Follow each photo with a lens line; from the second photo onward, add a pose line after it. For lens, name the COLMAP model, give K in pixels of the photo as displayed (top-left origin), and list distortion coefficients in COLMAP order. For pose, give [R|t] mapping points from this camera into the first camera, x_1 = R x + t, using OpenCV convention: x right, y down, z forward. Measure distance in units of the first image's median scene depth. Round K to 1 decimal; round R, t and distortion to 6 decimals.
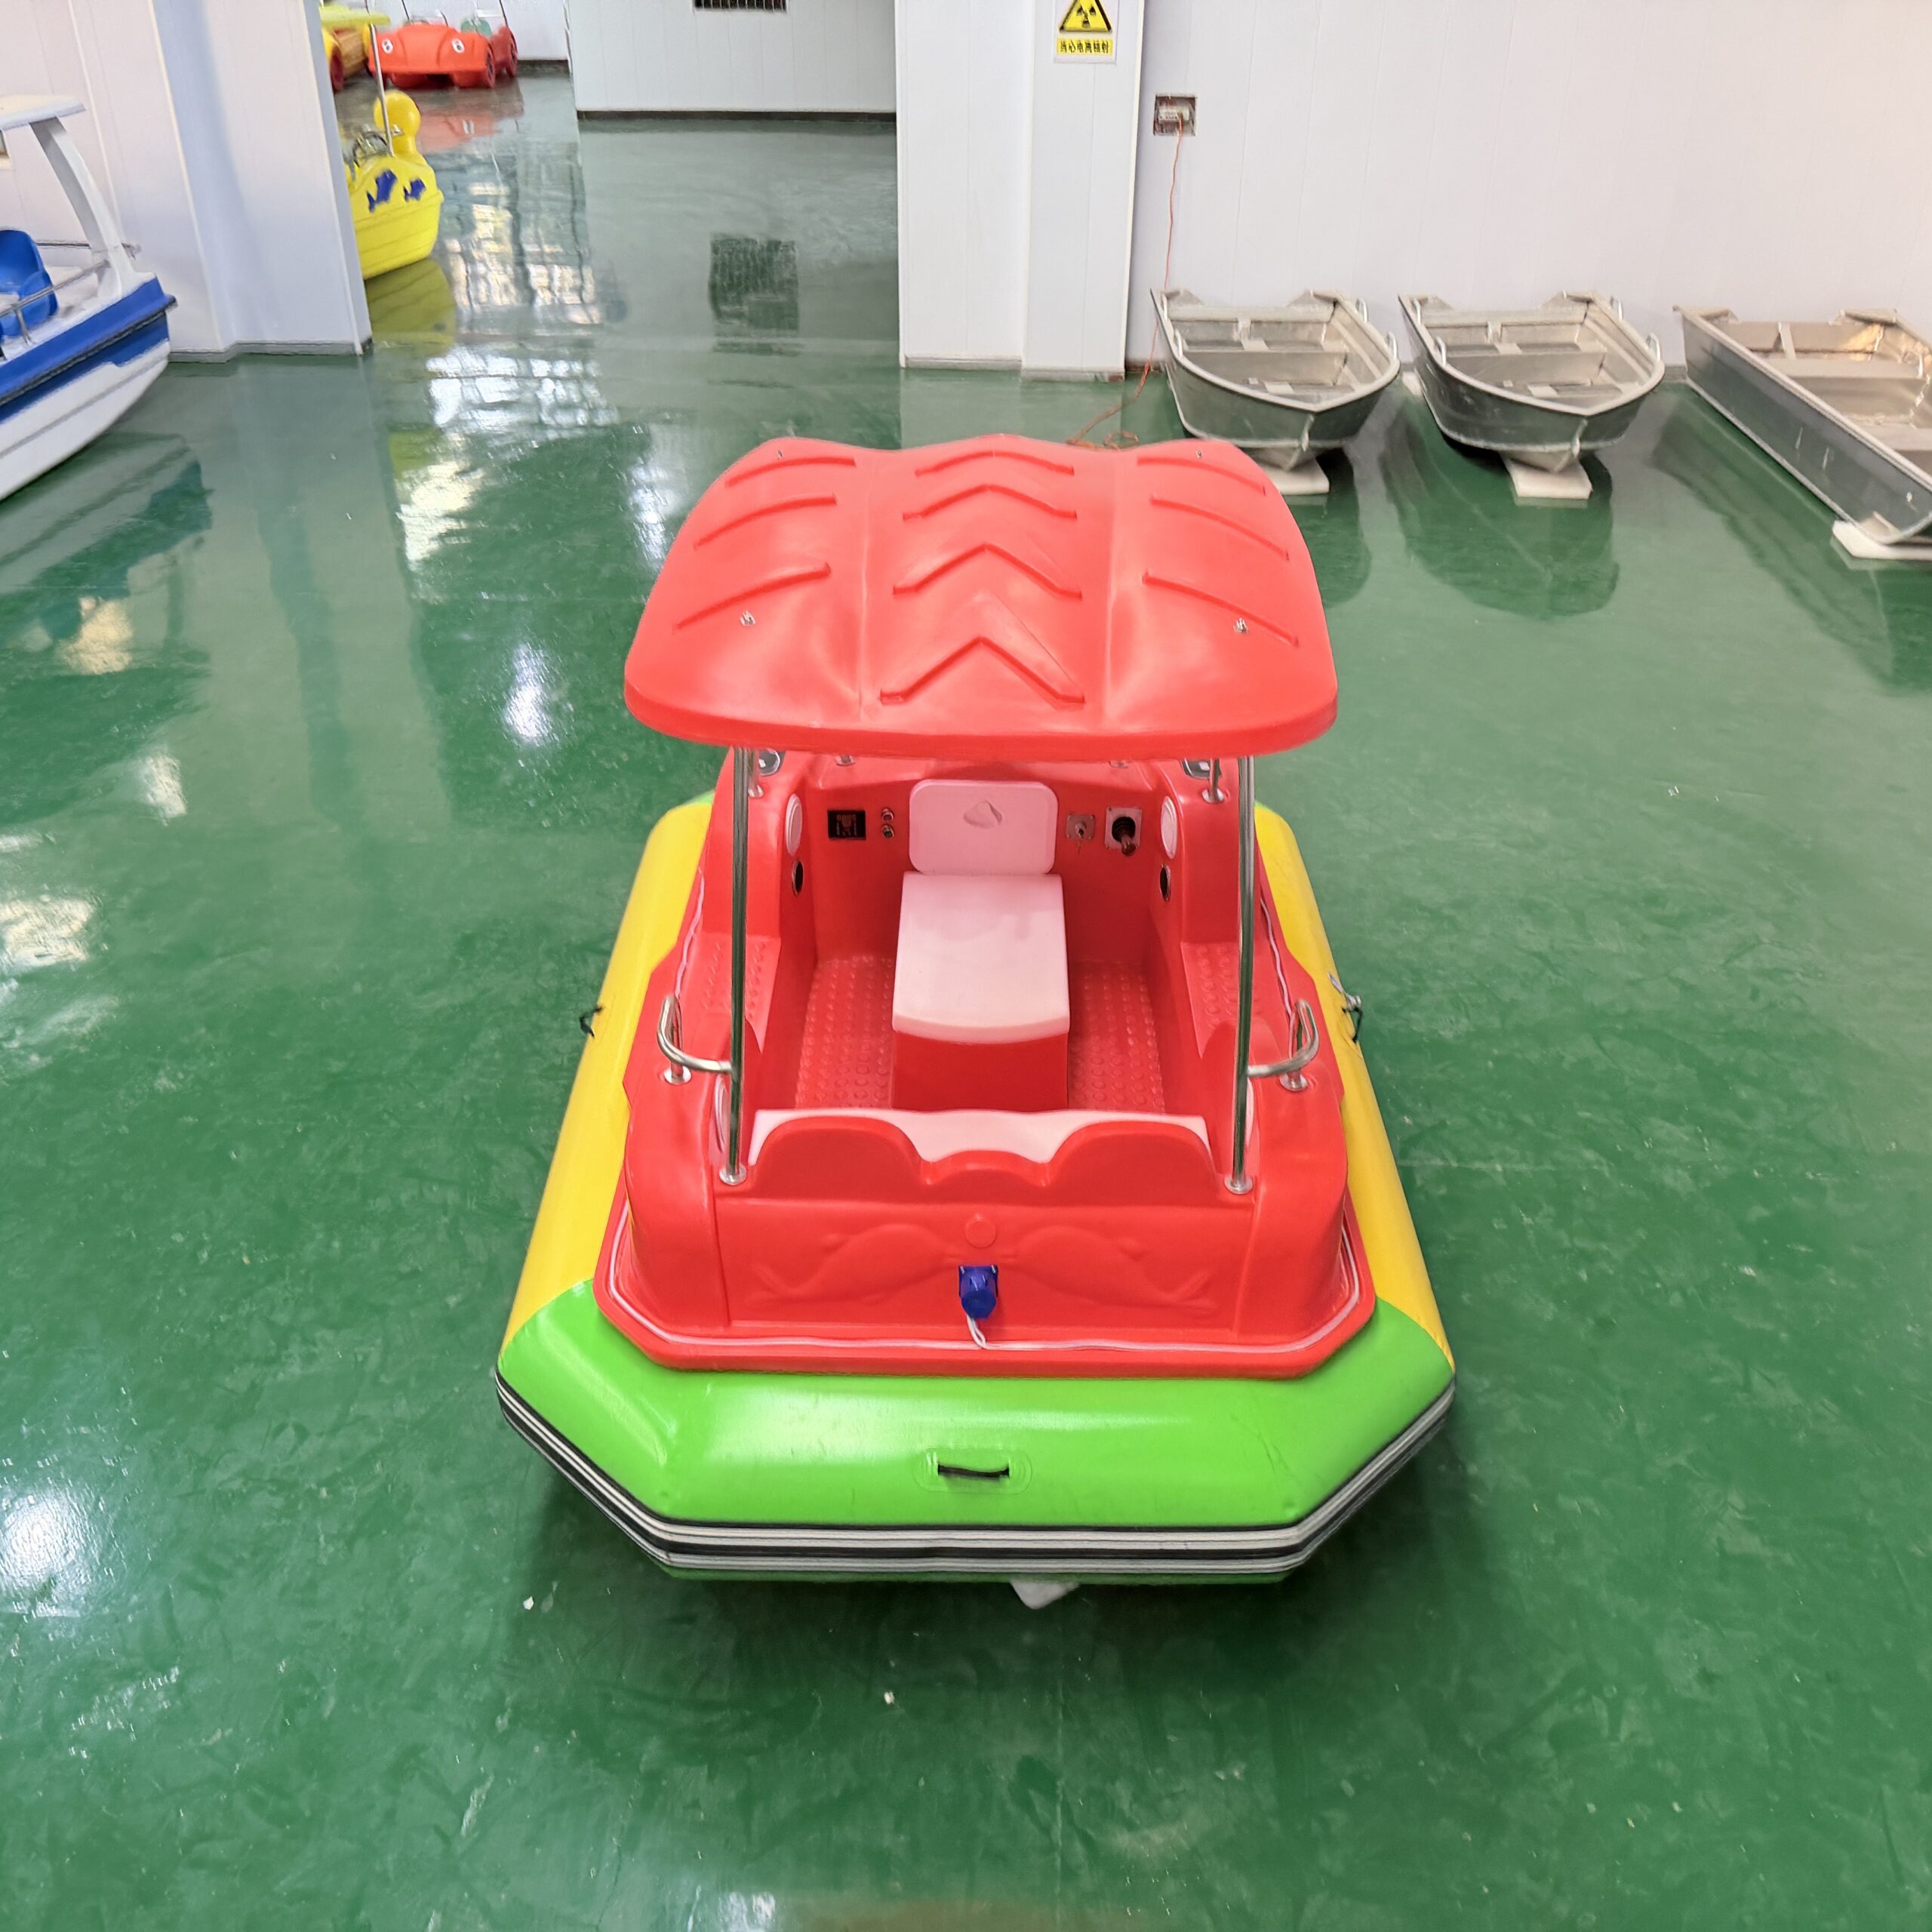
lens RADIAL K [[1820.0, 0, 934.1], [0, 1820.0, 973.6], [0, 0, 1]] dist [0.000707, 0.000000]
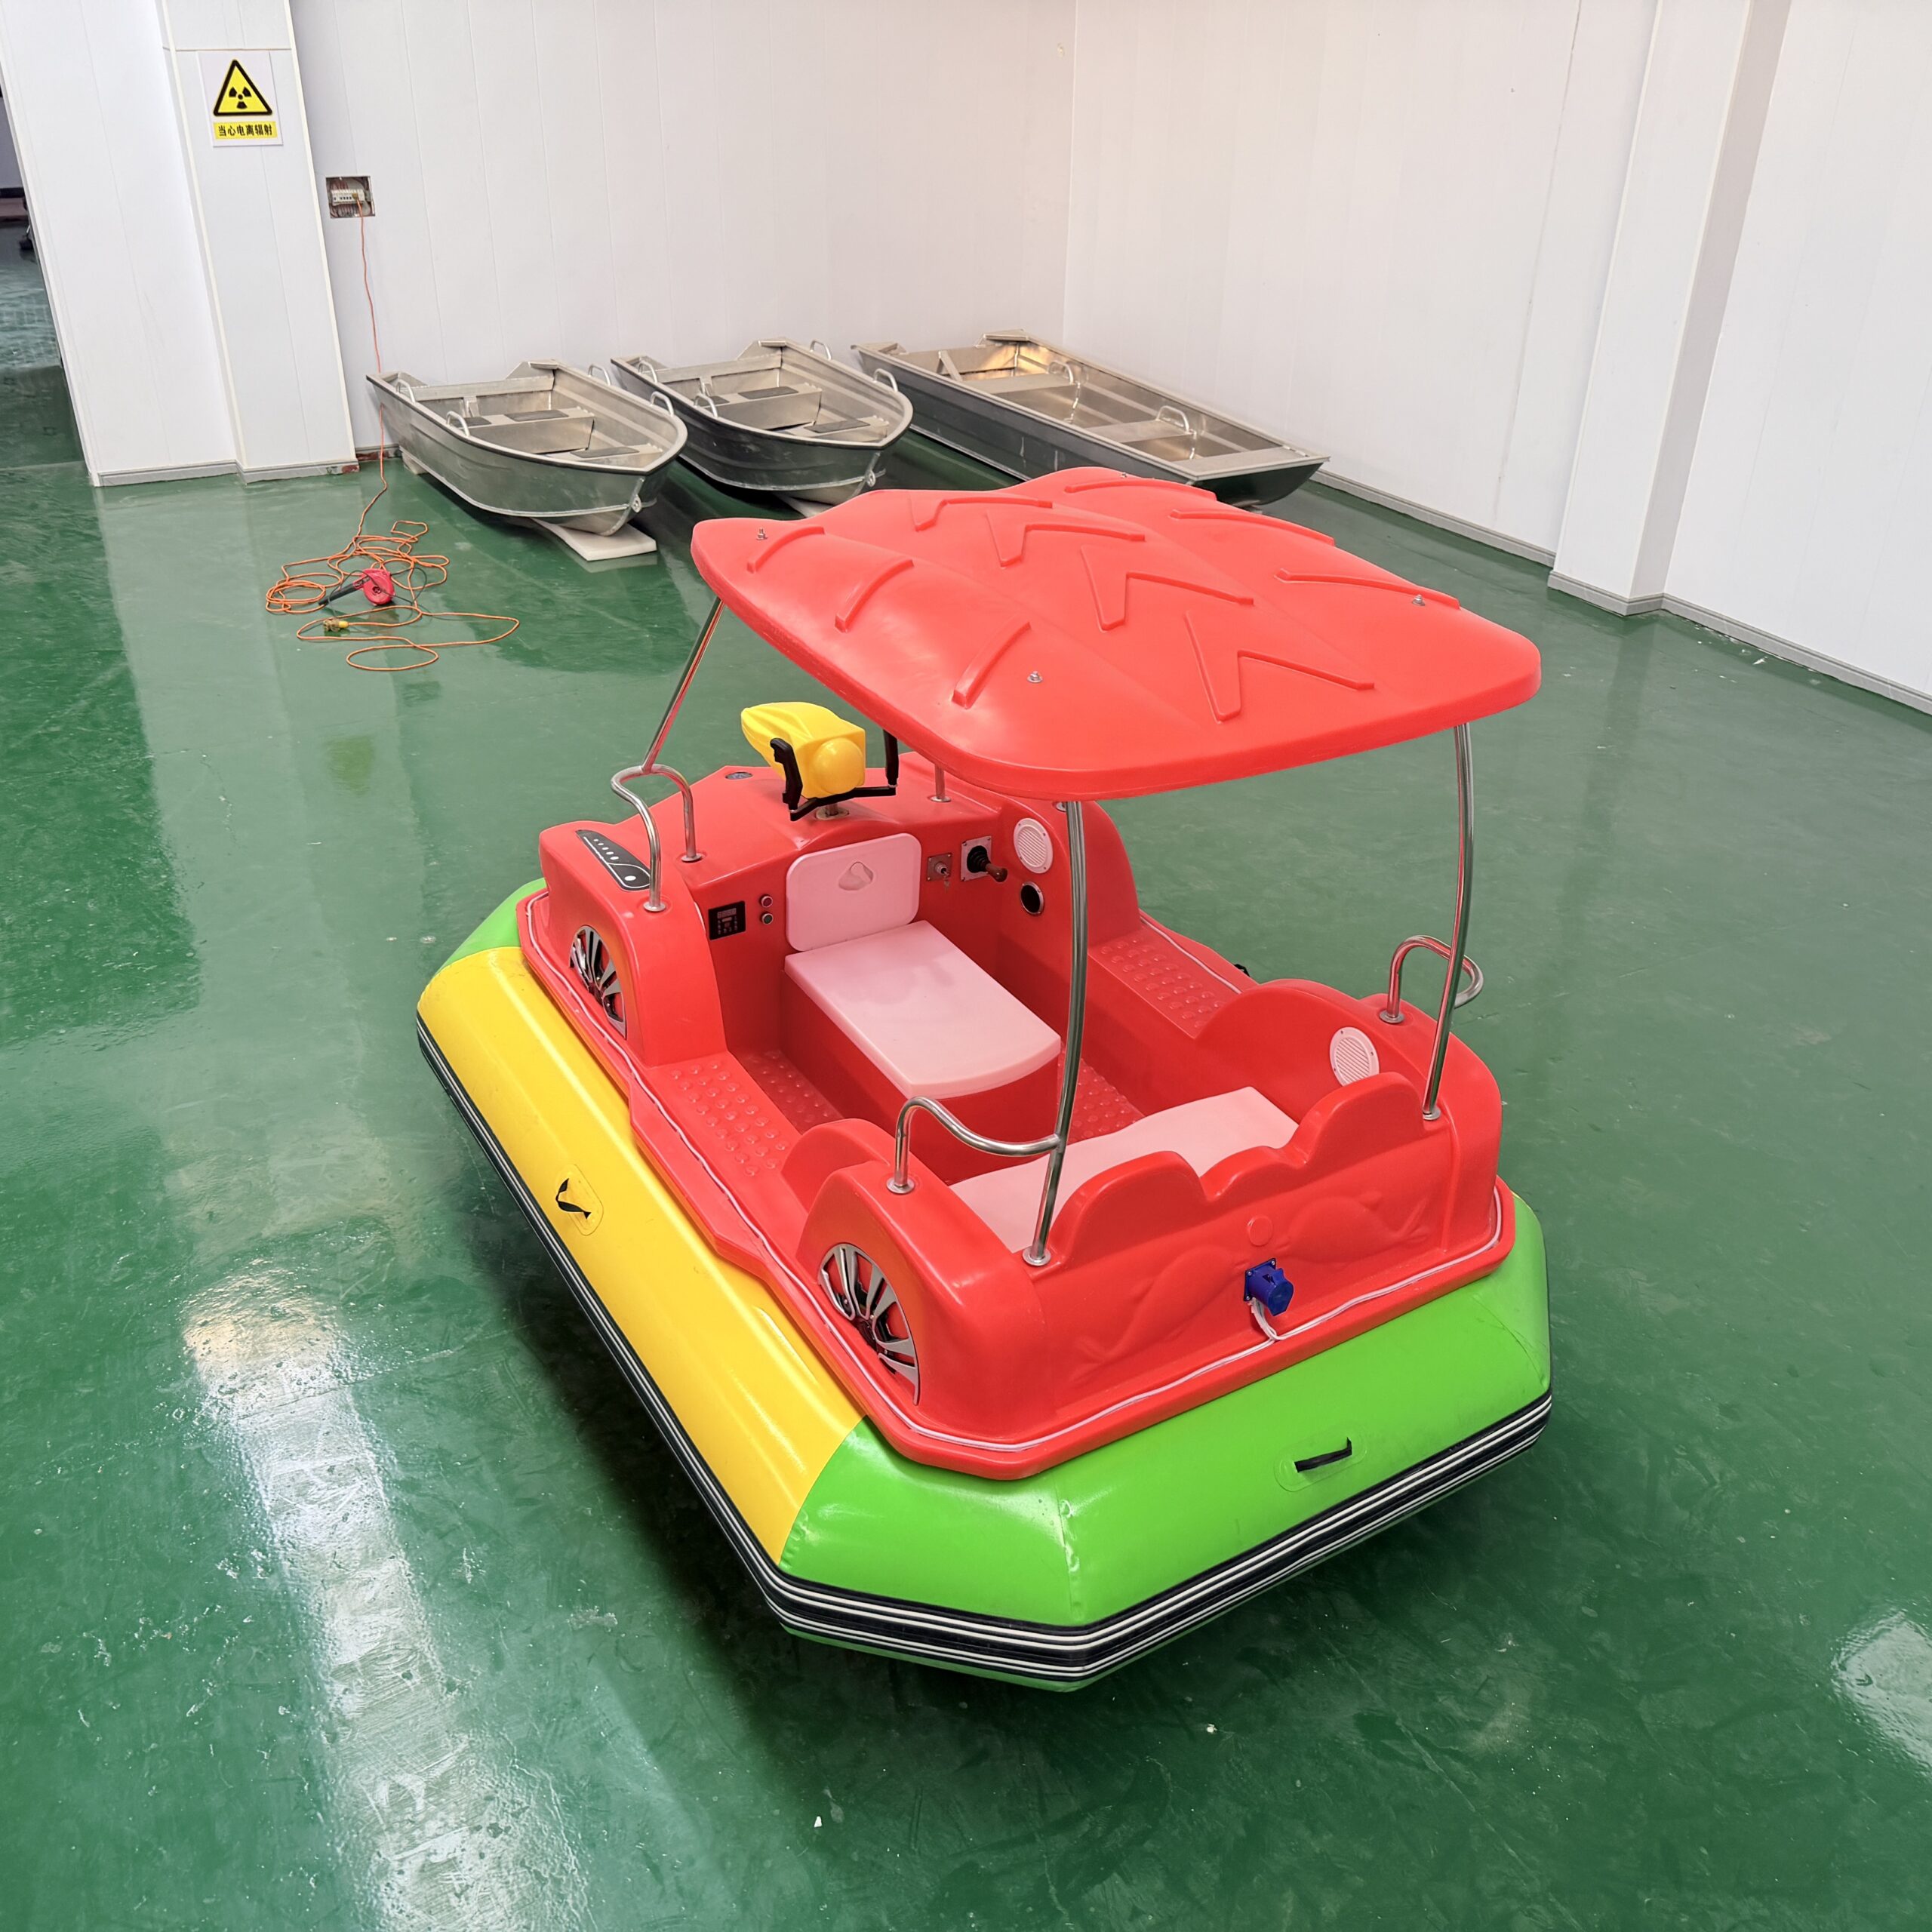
lens RADIAL K [[1820.0, 0, 971.2], [0, 1820.0, 963.5], [0, 0, 1]] dist [0.000707, 0.000000]
pose [[0.843406, -0.249585, 0.475787, -0.386159], [0.268940, 0.962741, 0.028289, -0.051795], [-0.465121, 0.104100, 0.879105, 0.110022]]
